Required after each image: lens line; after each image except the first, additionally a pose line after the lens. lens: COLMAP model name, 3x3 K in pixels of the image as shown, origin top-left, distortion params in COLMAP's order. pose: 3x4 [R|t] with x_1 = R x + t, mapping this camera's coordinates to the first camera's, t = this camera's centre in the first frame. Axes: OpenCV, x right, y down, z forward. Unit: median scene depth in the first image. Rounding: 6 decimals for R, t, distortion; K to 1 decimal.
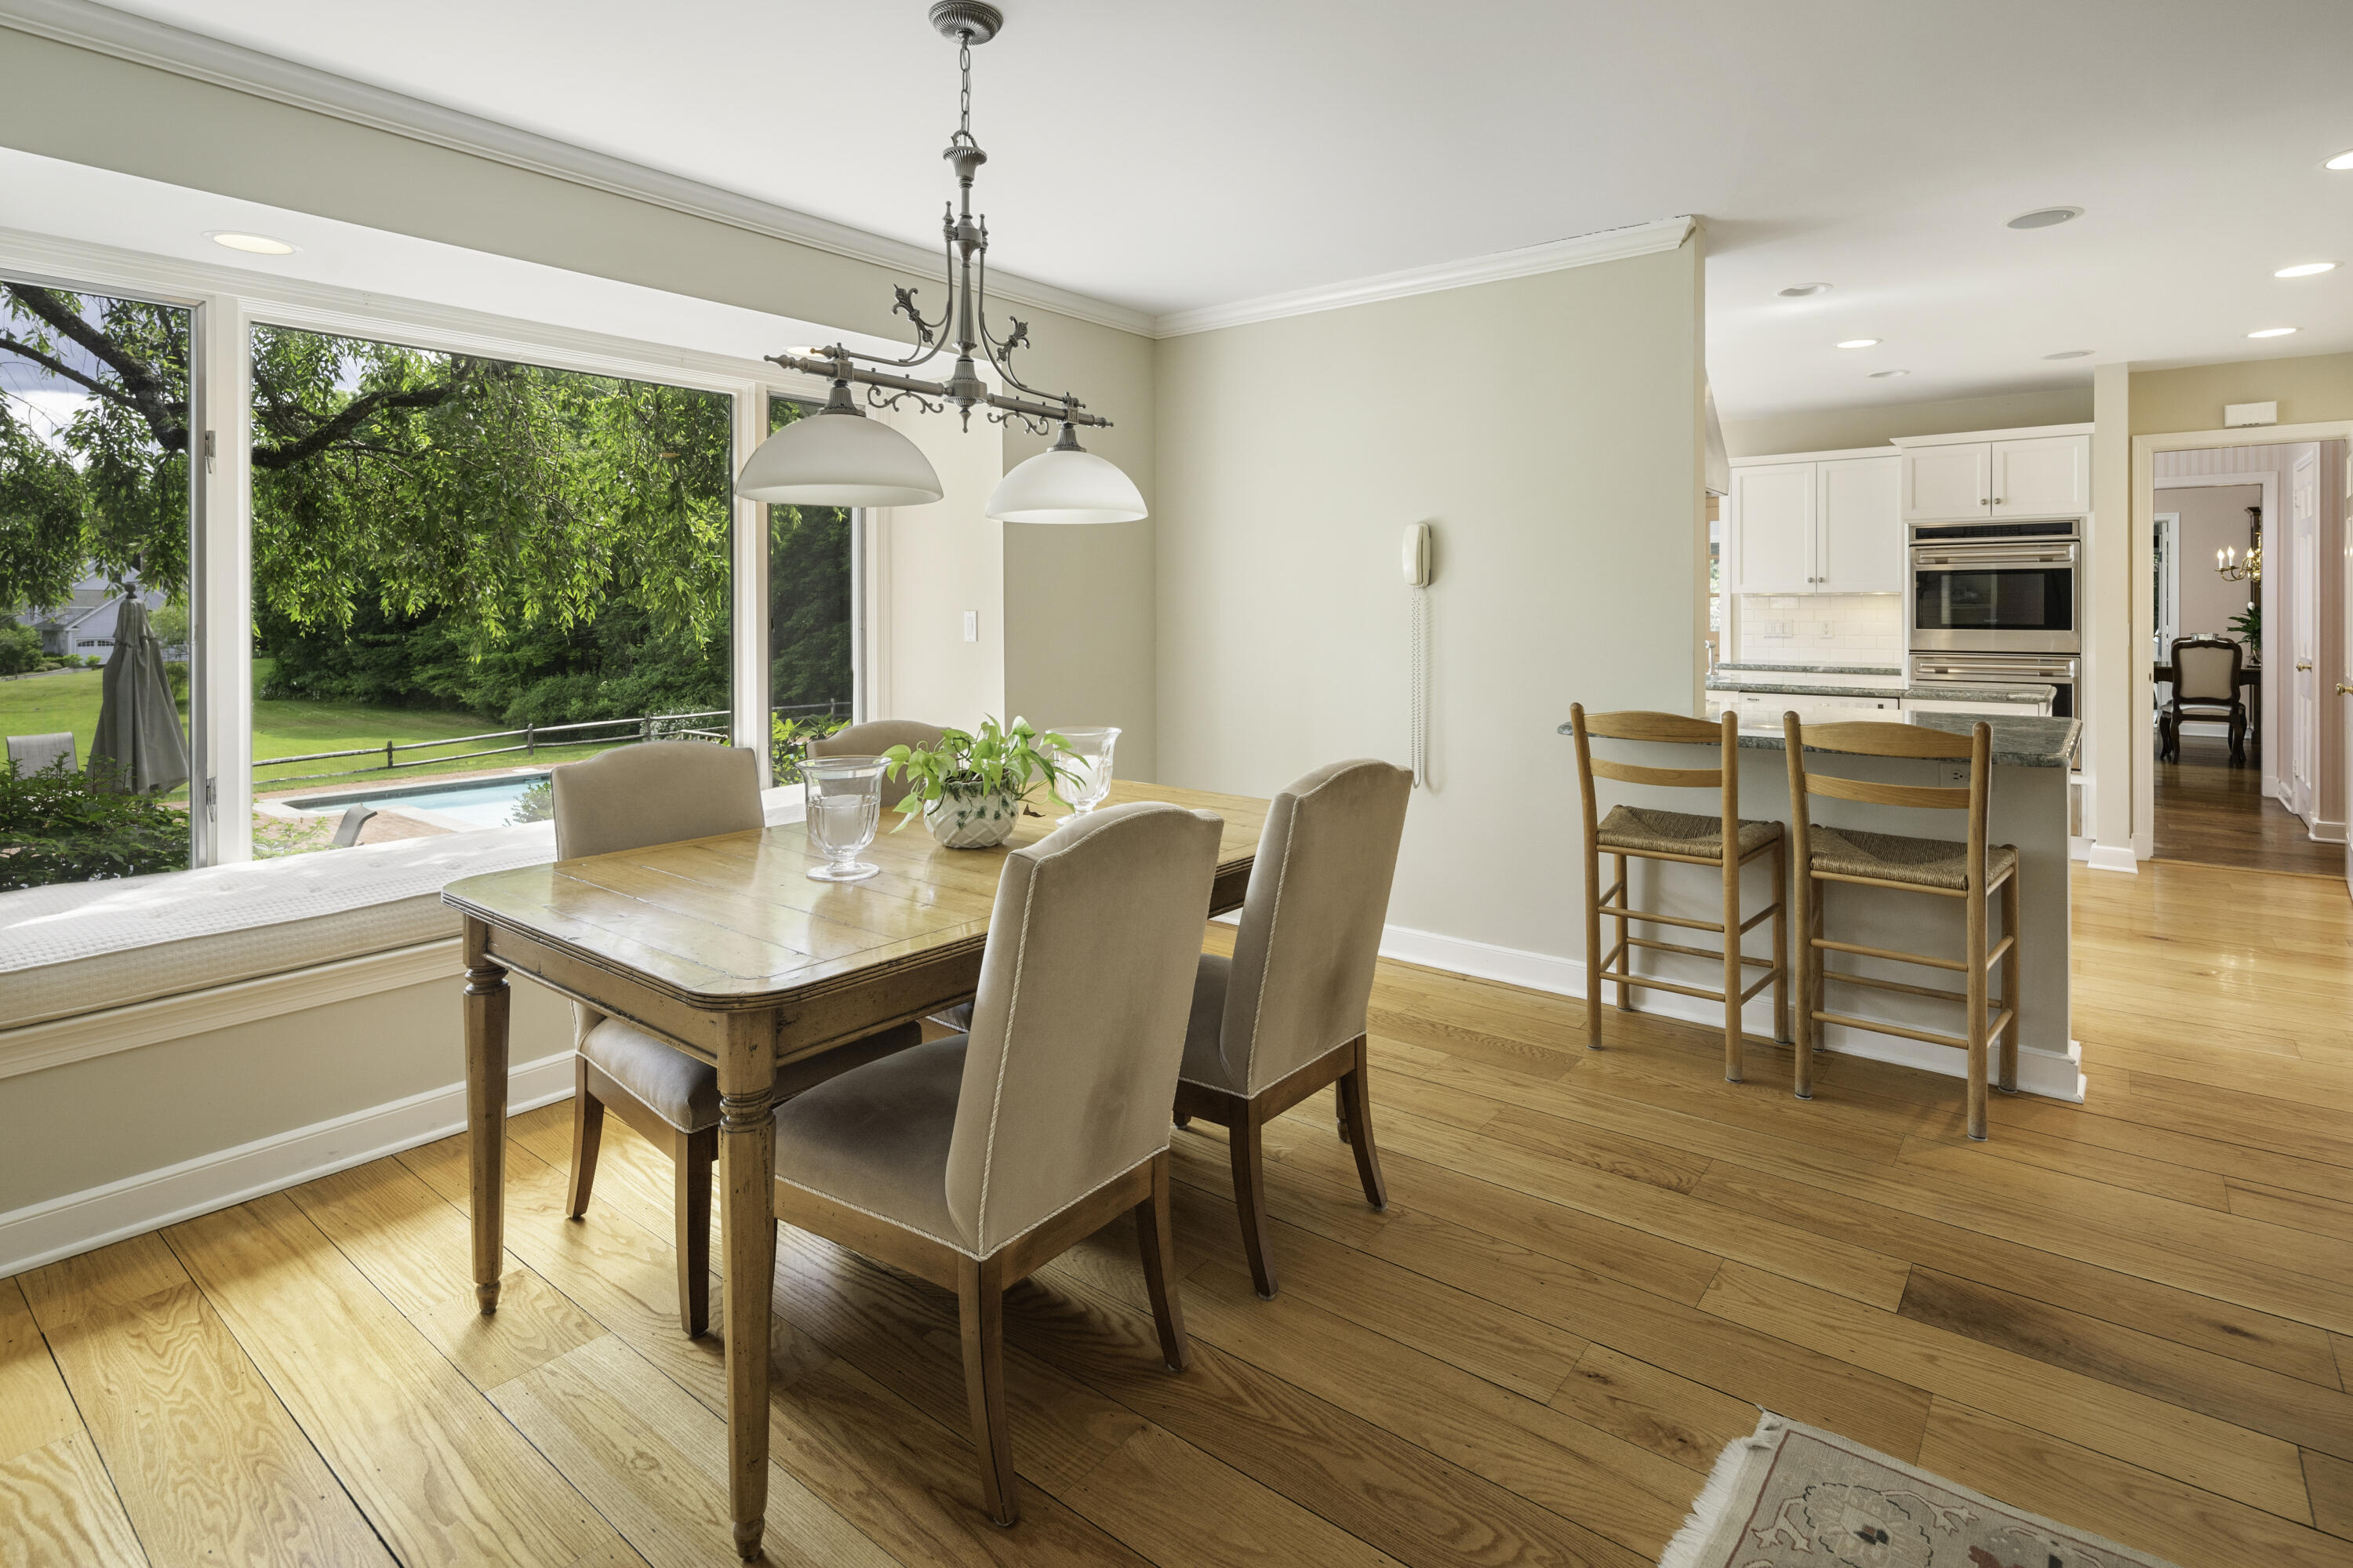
lens RADIAL K [[1167.0, 0, 1178.0], [0, 1167.0, 616.2], [0, 0, 1]] dist [0.003933, 0.000560]
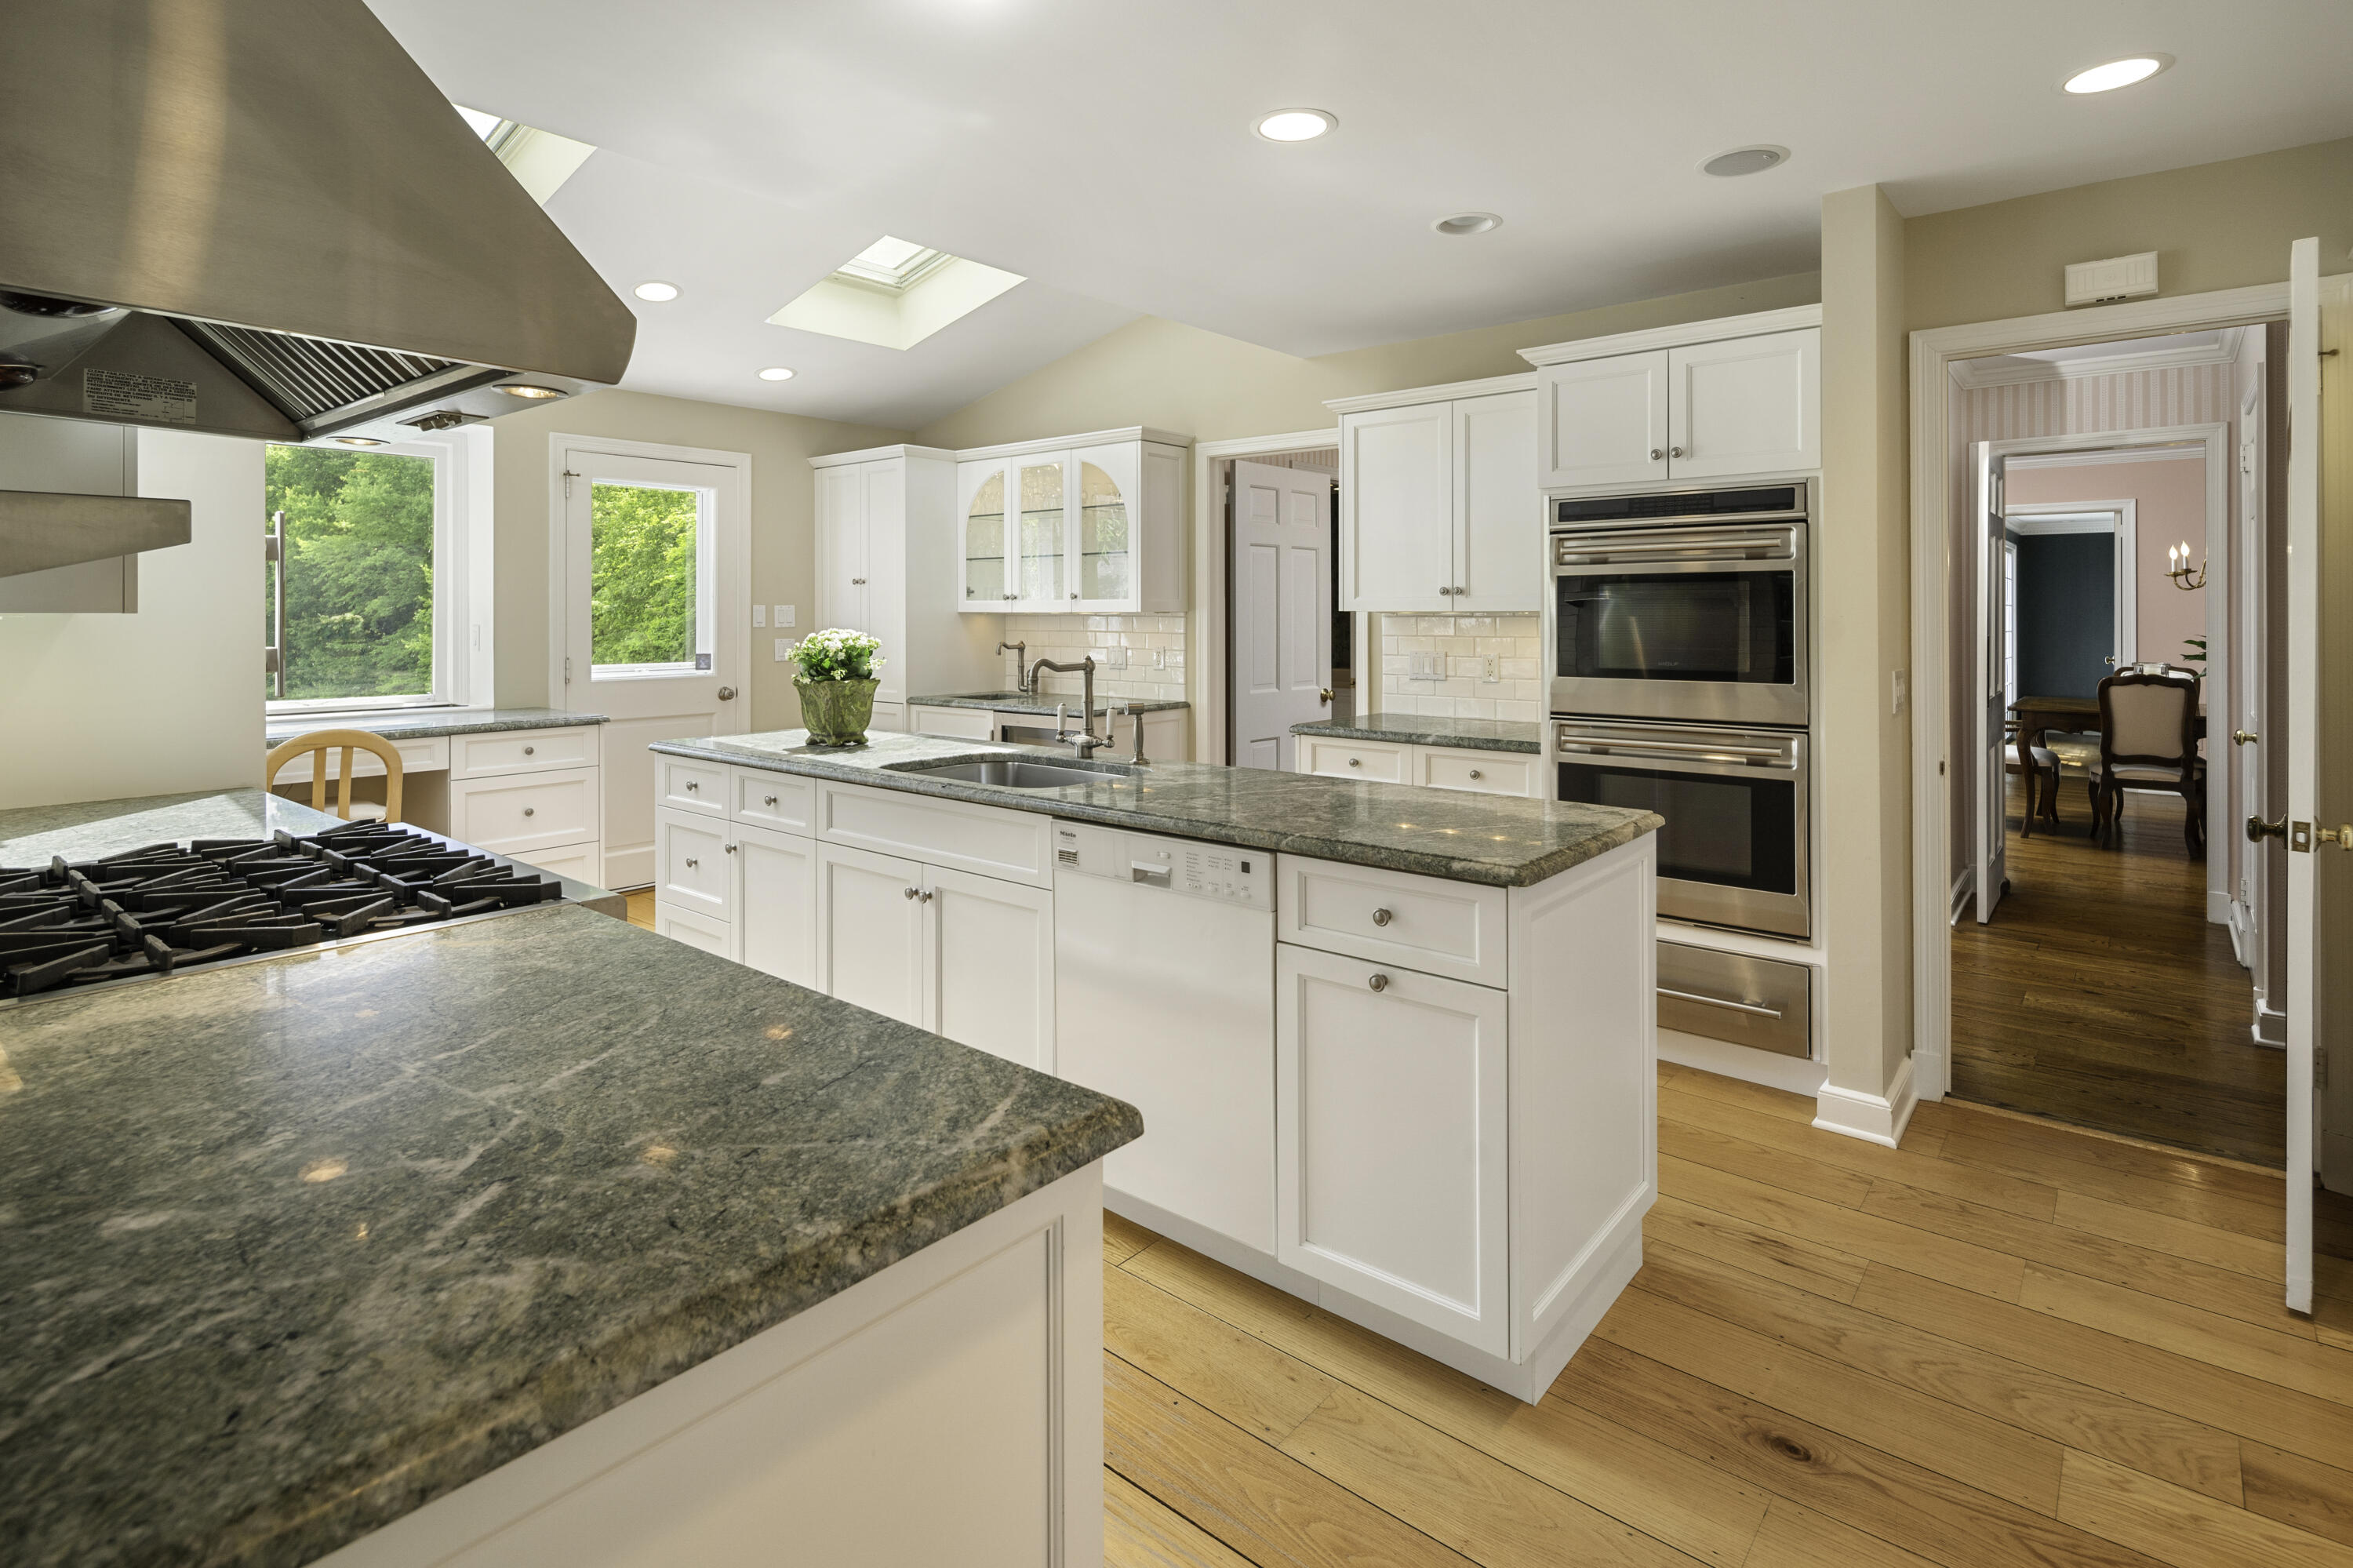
lens RADIAL K [[1160.5, 0, 1176.4], [0, 1160.5, 621.3], [0, 0, 1]] dist [0.001932, -0.001475]
pose [[0.999647, -0.000952, -0.026546, 0.457673], [0.000920, 0.999999, -0.001215, -0.015877], [0.026547, 0.001190, 0.999647, 0.419116]]
